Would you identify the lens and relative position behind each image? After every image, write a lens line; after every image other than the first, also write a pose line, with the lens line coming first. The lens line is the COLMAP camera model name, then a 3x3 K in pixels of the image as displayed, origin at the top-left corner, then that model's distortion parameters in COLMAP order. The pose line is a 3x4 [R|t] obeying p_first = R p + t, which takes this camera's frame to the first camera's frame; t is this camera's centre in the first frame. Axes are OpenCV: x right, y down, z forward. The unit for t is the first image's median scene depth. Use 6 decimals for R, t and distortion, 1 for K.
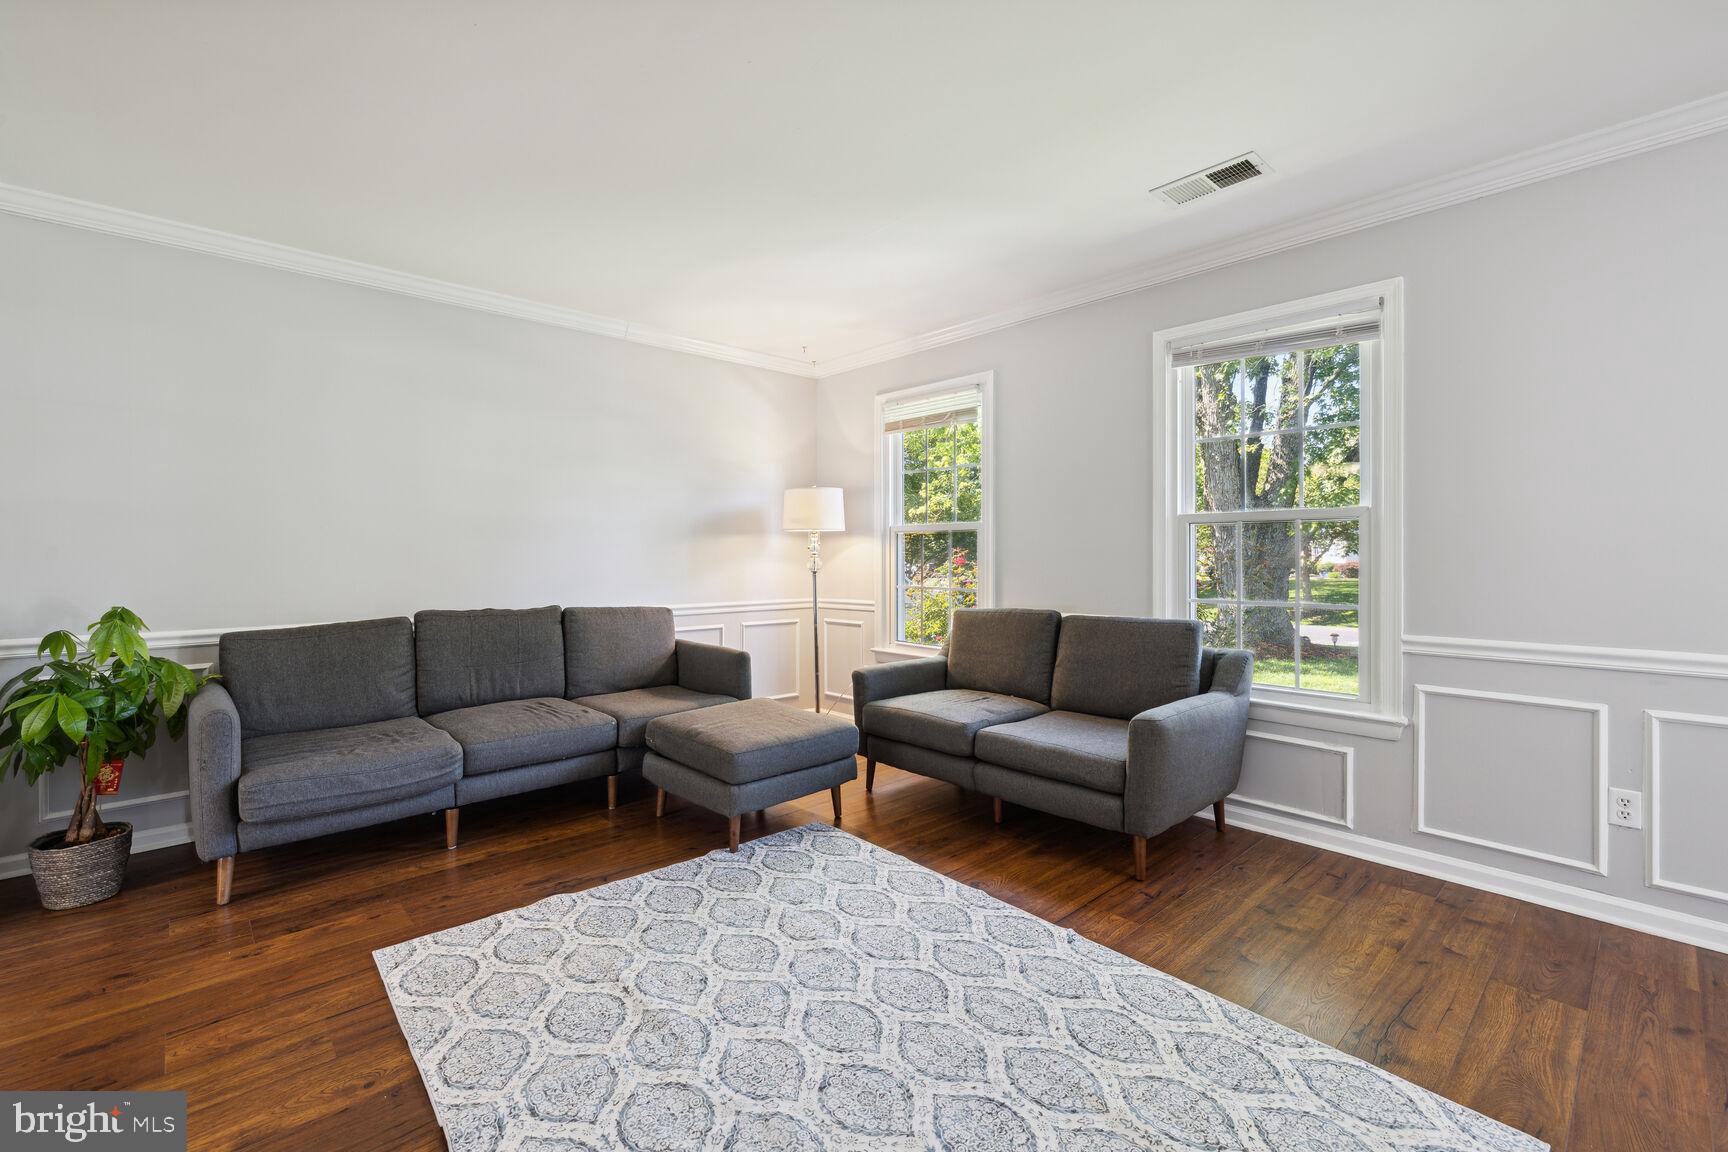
lens RADIAL K [[747.5, 0, 856.8], [0, 747.5, 553.3], [0, 0, 1]] dist [0.002568, 0.000224]
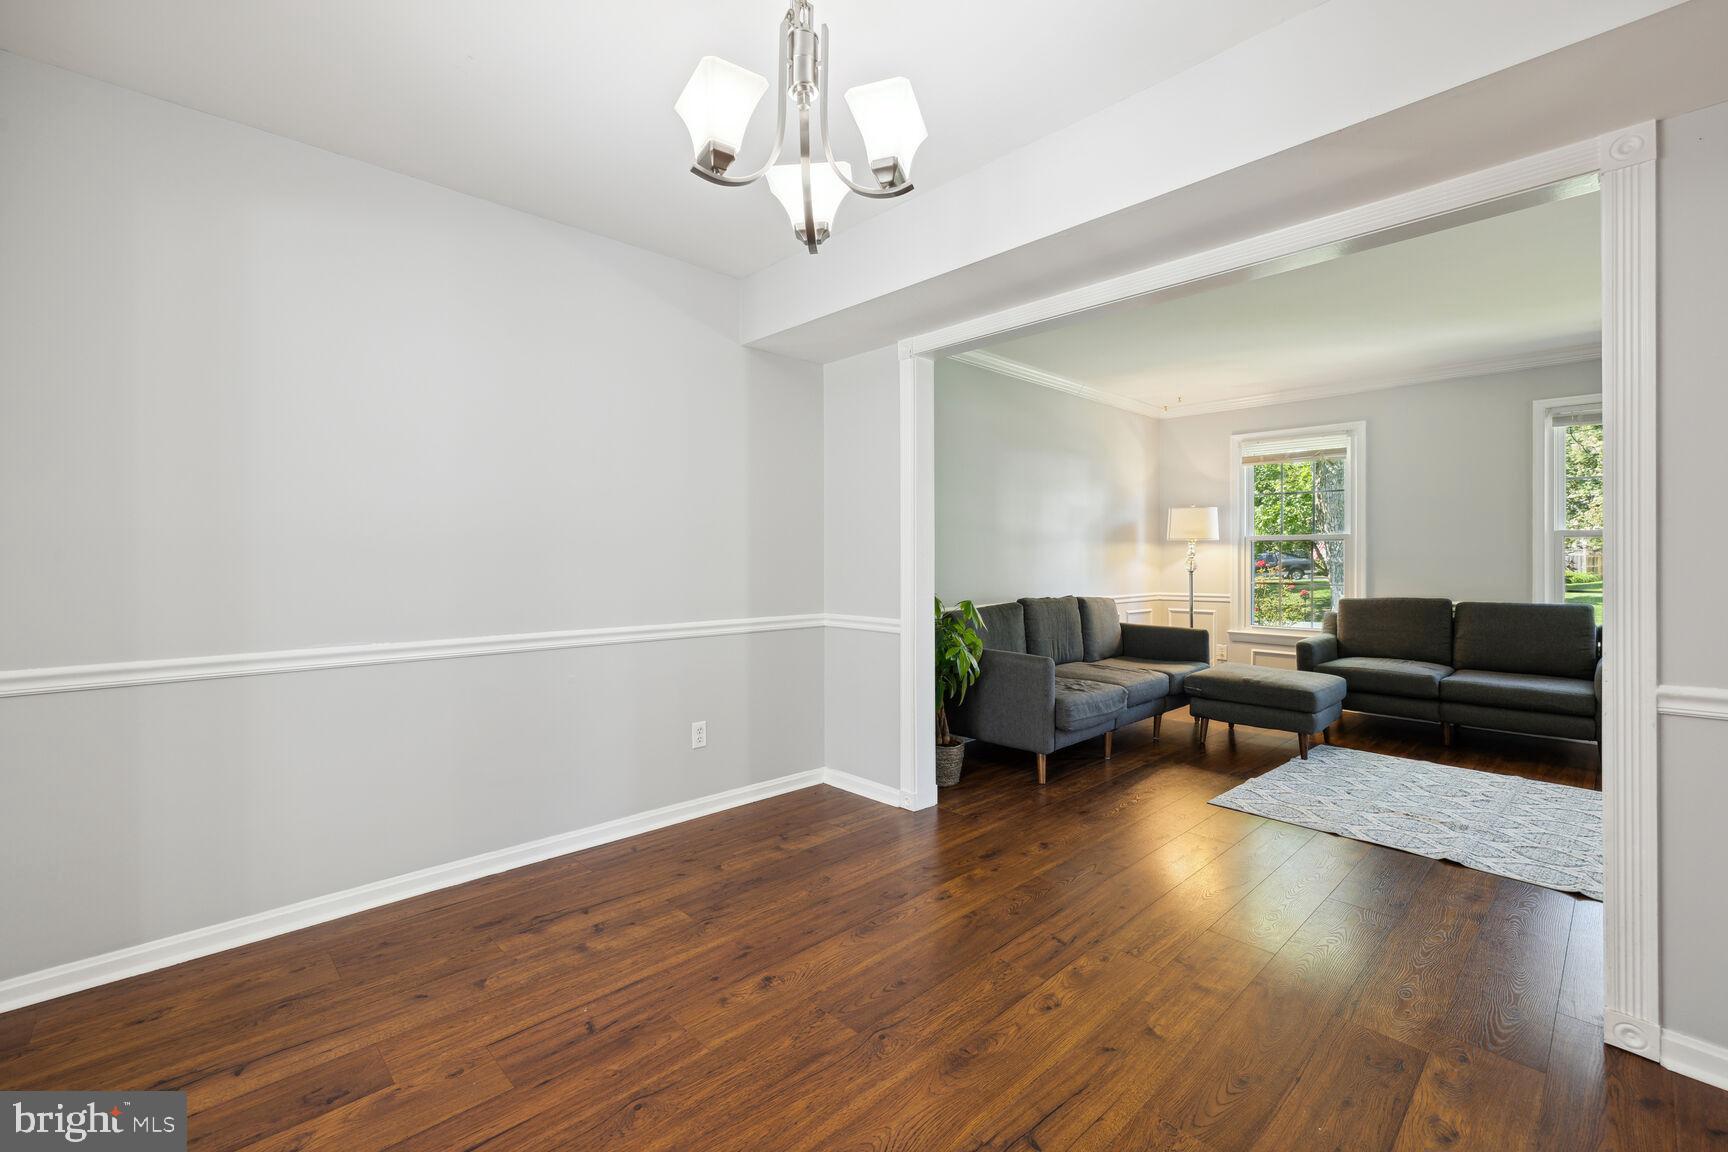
lens RADIAL K [[747.5, 0, 856.8], [0, 747.5, 553.3], [0, 0, 1]] dist [0.002568, 0.000224]
pose [[0.999716, 0.000476, 0.023826, -1.072839], [-0.000349, 0.999986, -0.005315, 0.000552], [-0.023828, 0.005306, 0.999702, -0.448684]]
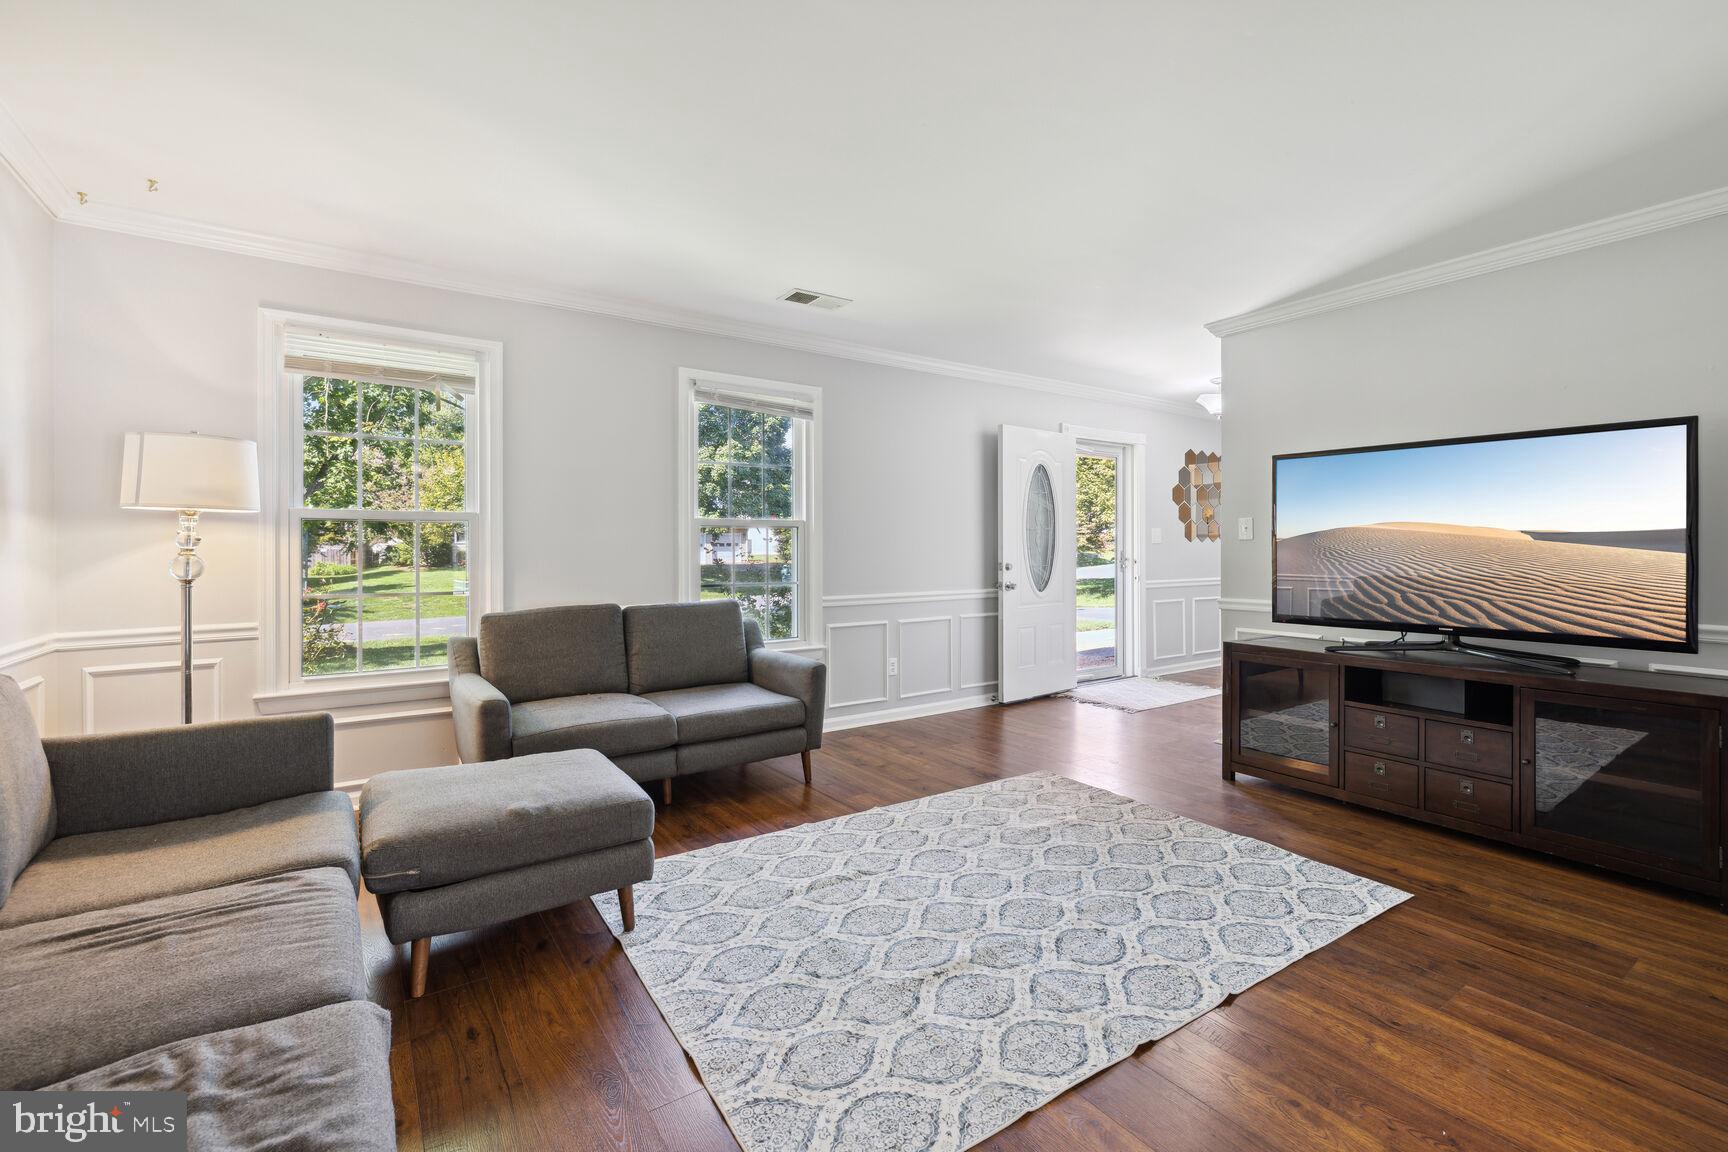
lens RADIAL K [[738.8, 0, 857.0], [0, 738.8, 550.3], [0, 0, 1]] dist [-0.000185, 0.000010]
pose [[0.136195, -0.000082, 0.990682, -0.890324], [0.000571, 1.000000, 0.000004, 0.002333], [-0.990682, 0.000565, 0.136195, 0.653055]]
